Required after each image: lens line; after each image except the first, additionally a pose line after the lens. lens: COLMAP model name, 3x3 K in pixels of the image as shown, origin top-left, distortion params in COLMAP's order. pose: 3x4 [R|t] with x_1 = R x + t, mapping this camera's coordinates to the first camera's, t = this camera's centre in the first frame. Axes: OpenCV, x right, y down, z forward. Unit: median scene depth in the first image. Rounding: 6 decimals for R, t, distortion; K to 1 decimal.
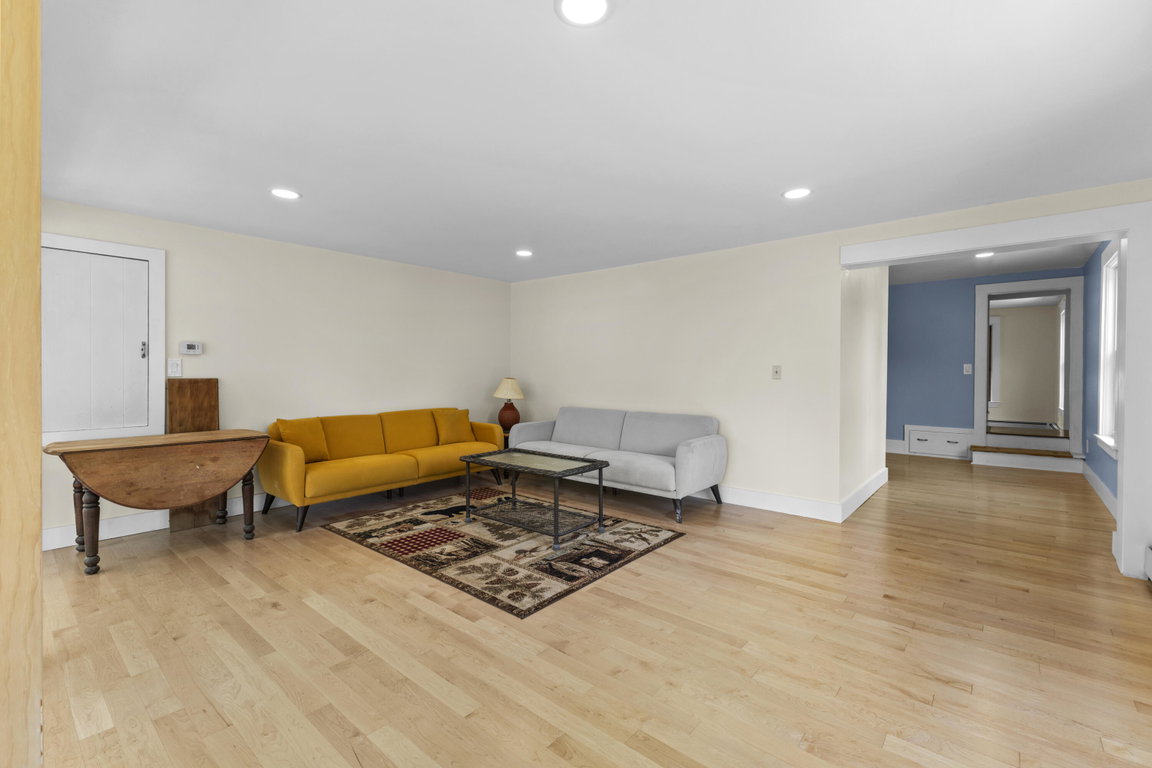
lens RADIAL K [[495.7, 0, 580.3], [0, 495.7, 380.9], [0, 0, 1]] dist [0.007054, -0.000316]
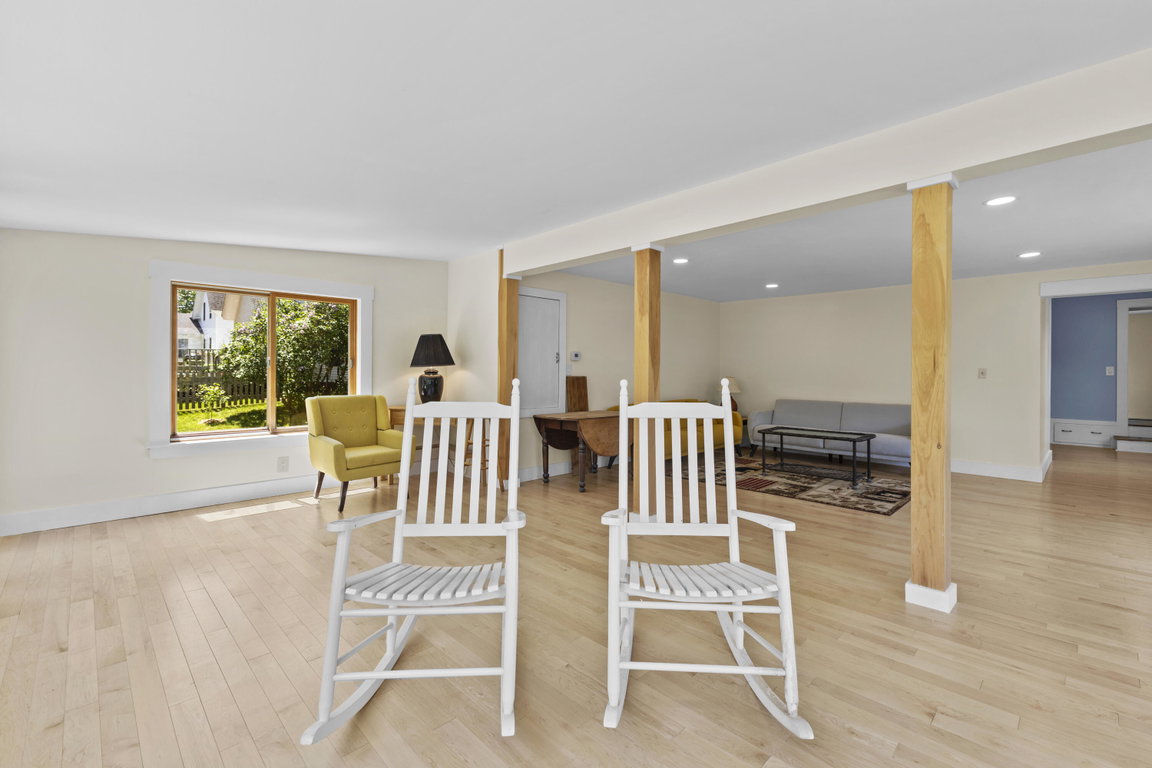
lens RADIAL K [[498.2, 0, 578.0], [0, 498.2, 382.4], [0, 0, 1]] dist [0.007942, -0.000501]
pose [[0.996253, 0.004294, -0.086381, -0.485741], [-0.004153, 0.999990, 0.001804, 0.007873], [0.086388, -0.001438, 0.996261, -0.380590]]
